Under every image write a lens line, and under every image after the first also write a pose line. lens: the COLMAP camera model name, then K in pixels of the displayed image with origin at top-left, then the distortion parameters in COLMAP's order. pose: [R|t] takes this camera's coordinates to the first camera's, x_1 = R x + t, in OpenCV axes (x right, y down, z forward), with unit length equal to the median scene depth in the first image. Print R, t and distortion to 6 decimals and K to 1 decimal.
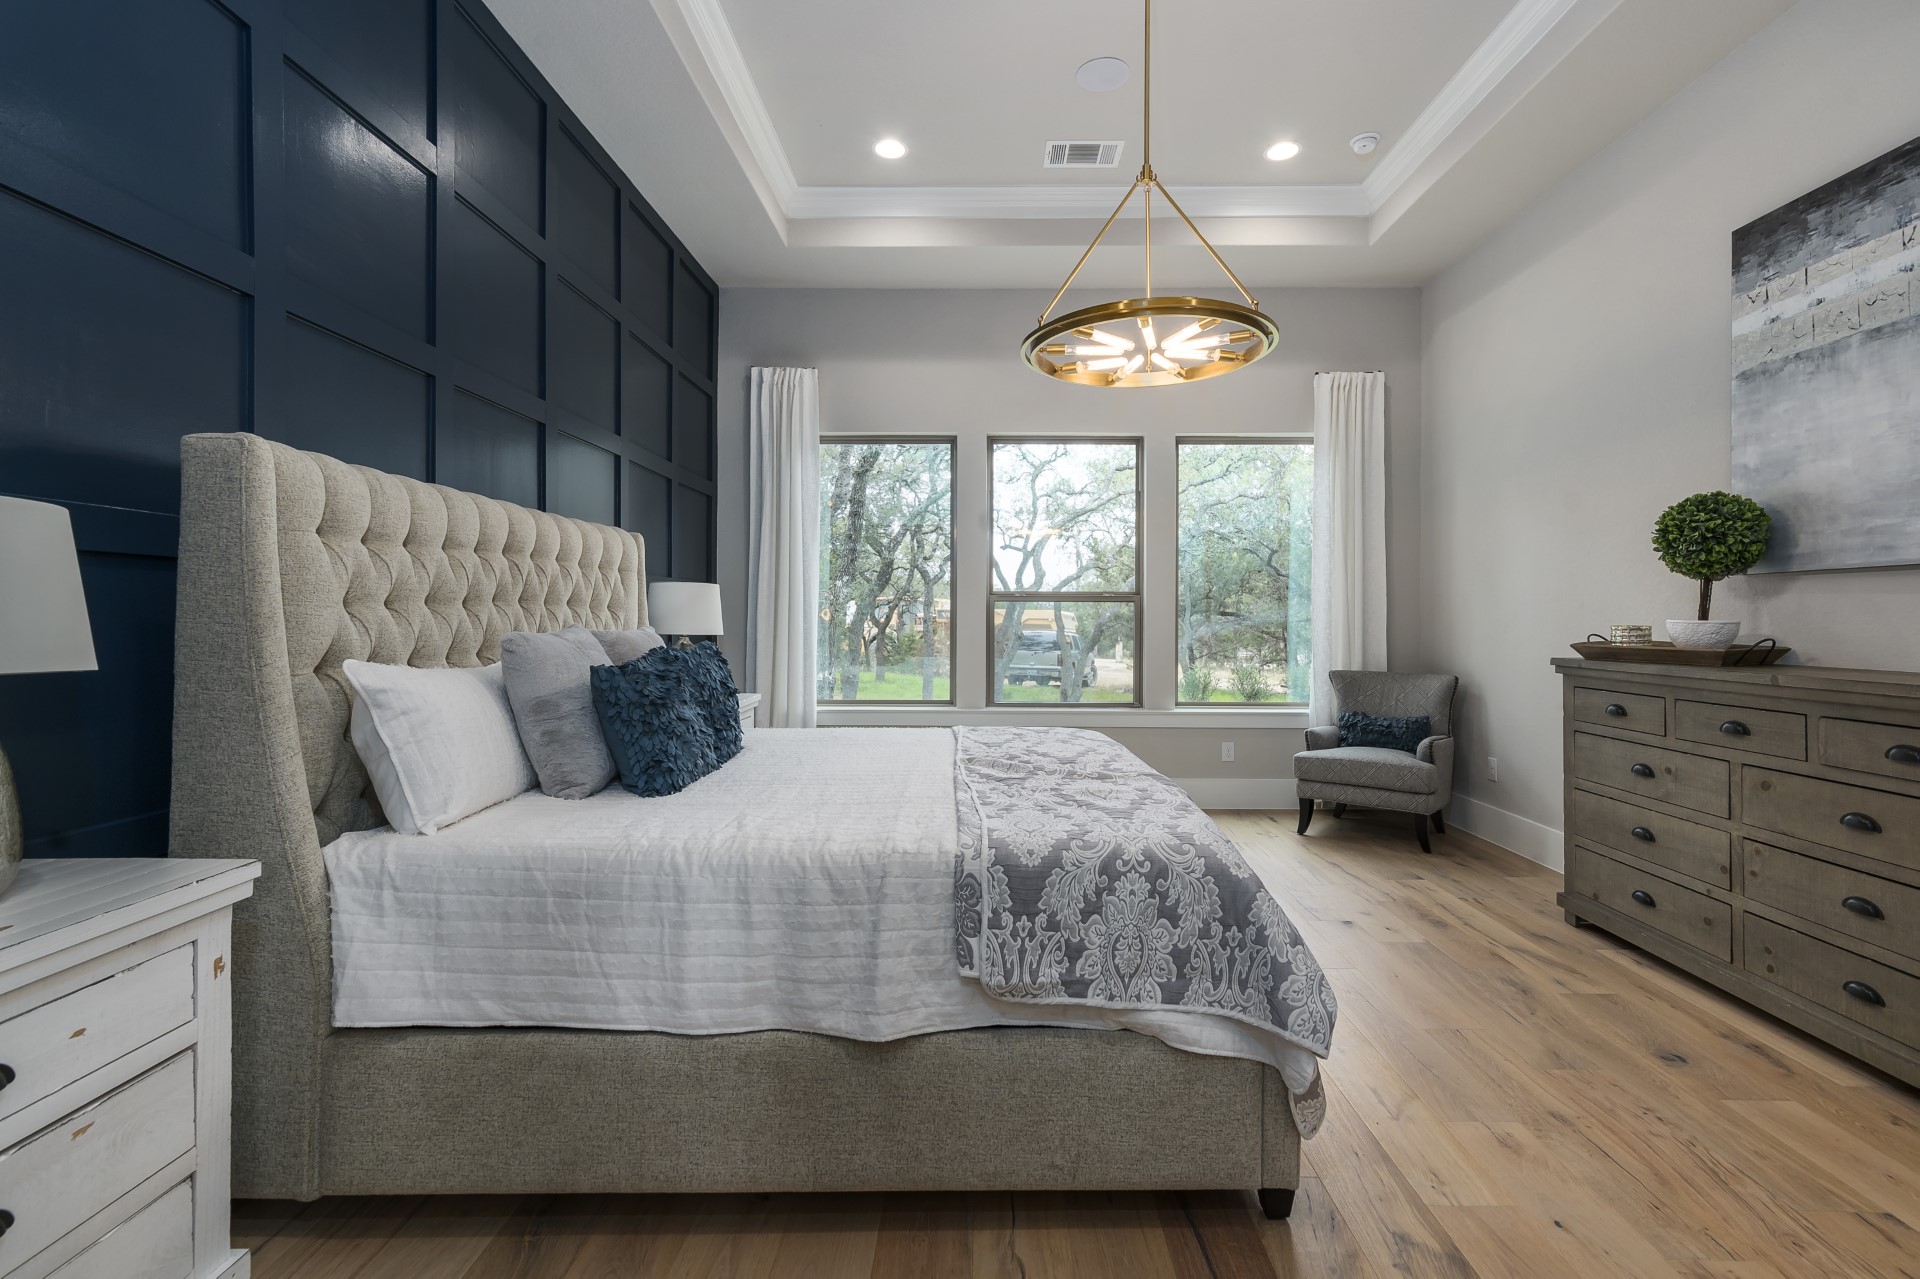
lens RADIAL K [[850.7, 0, 998.9], [0, 850.7, 614.2], [0, 0, 1]] dist [-0.001366, -0.003678]
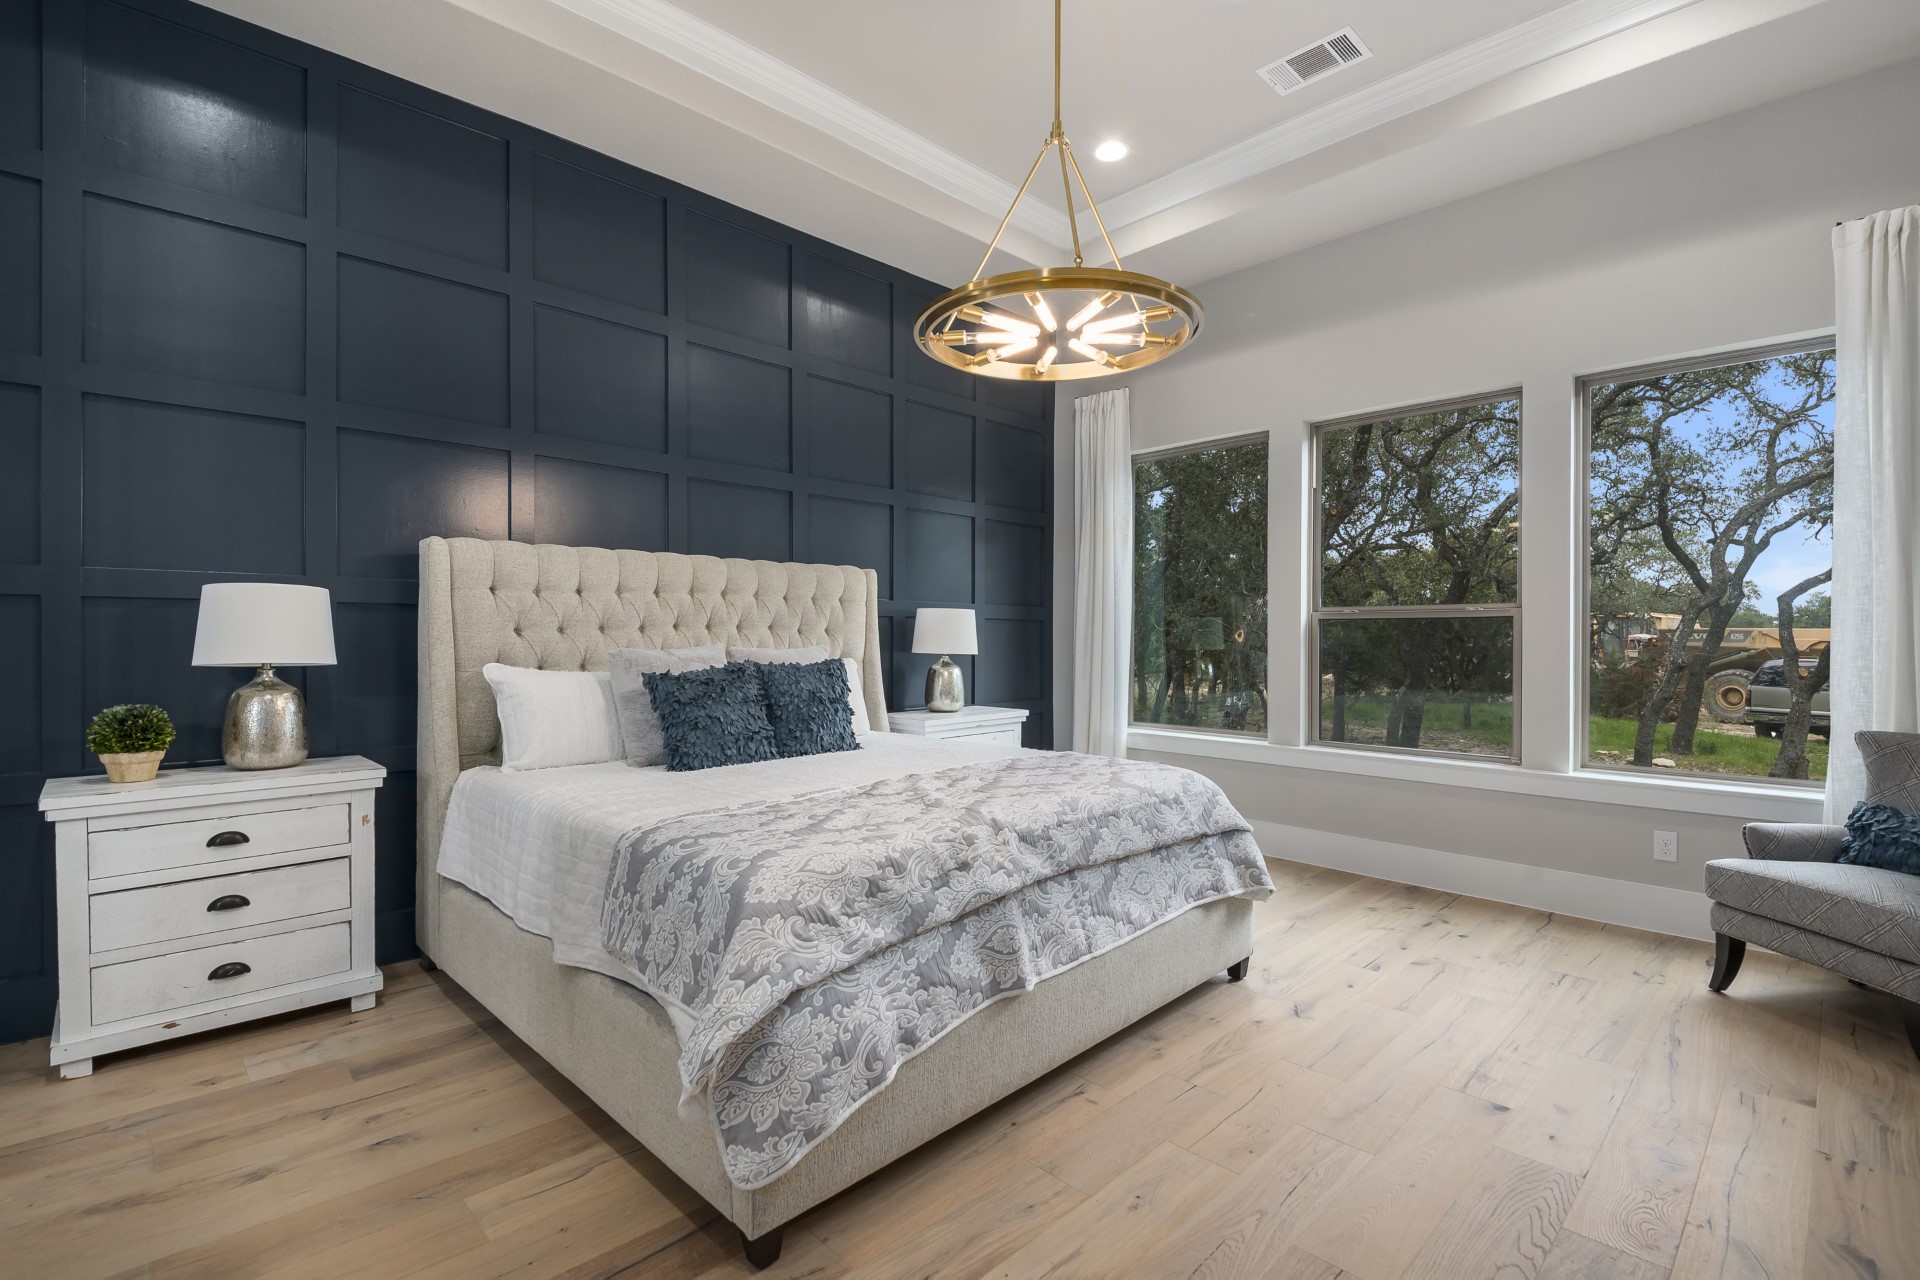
lens RADIAL K [[890.3, 0, 979.1], [0, 890.3, 639.8], [0, 0, 1]] dist [-0.015724, 0.000784]
pose [[0.700371, 0.000237, -0.713779, 1.103783], [0.002685, 0.999992, 0.002967, 0.003764], [0.713774, -0.003994, 0.700364, 0.436431]]
